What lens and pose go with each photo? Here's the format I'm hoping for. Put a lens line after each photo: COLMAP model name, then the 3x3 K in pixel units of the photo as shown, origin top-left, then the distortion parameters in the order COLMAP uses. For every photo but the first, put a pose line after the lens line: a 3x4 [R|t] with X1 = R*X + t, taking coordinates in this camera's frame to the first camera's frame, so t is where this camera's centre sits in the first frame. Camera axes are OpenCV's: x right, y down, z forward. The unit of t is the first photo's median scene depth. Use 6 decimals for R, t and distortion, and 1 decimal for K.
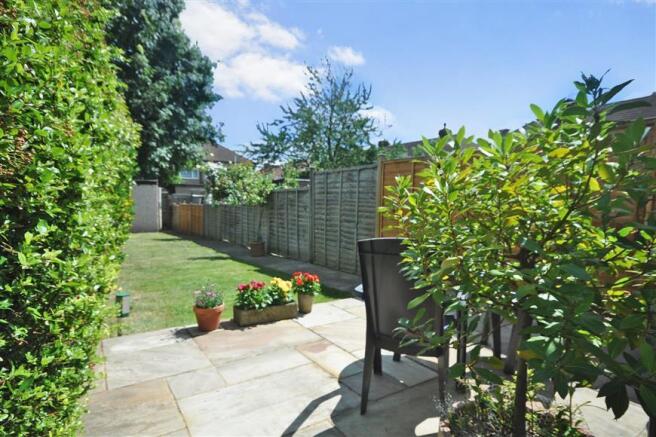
lens RADIAL K [[348.4, 0, 327.3], [0, 348.4, 237.2], [0, 0, 1]] dist [-0.000192, 0.000455]
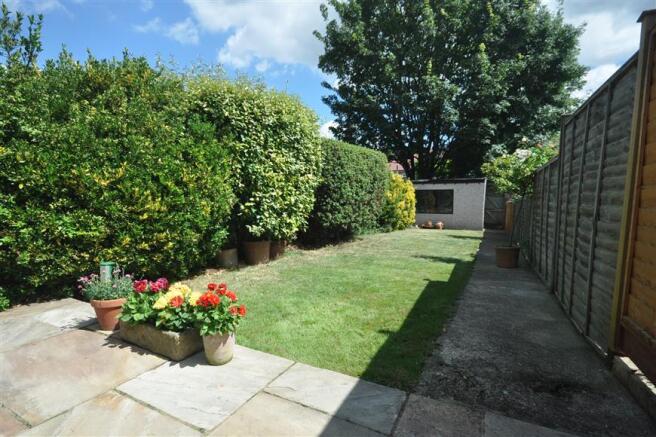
lens RADIAL K [[320.4, 0, 330.7], [0, 320.4, 231.3], [0, 0, 1]] dist [0.000222, -0.000163]
pose [[0.484146, 0.070908, -0.872110, 0.093579], [-0.089560, 0.995492, 0.031221, -0.003317], [0.870392, 0.062990, 0.488314, 0.193328]]
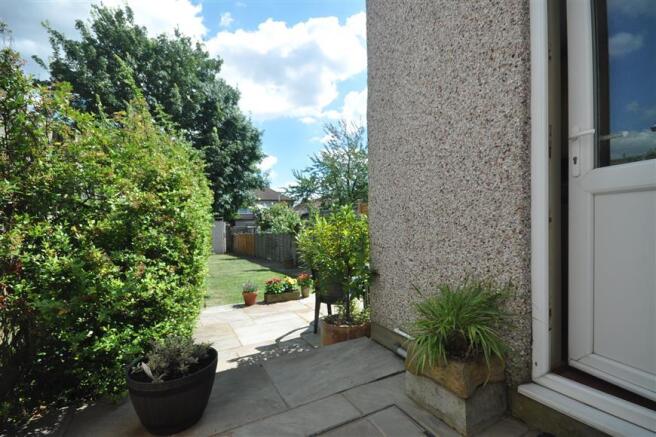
lens RADIAL K [[282.9, 0, 326.9], [0, 282.9, 236.1], [0, 0, 1]] dist [-0.026233, -0.000162]
pose [[0.994559, -0.033559, -0.098620, 0.040570], [0.026725, 0.997202, -0.069820, 0.003165], [0.100687, 0.066804, 0.992673, -0.085269]]
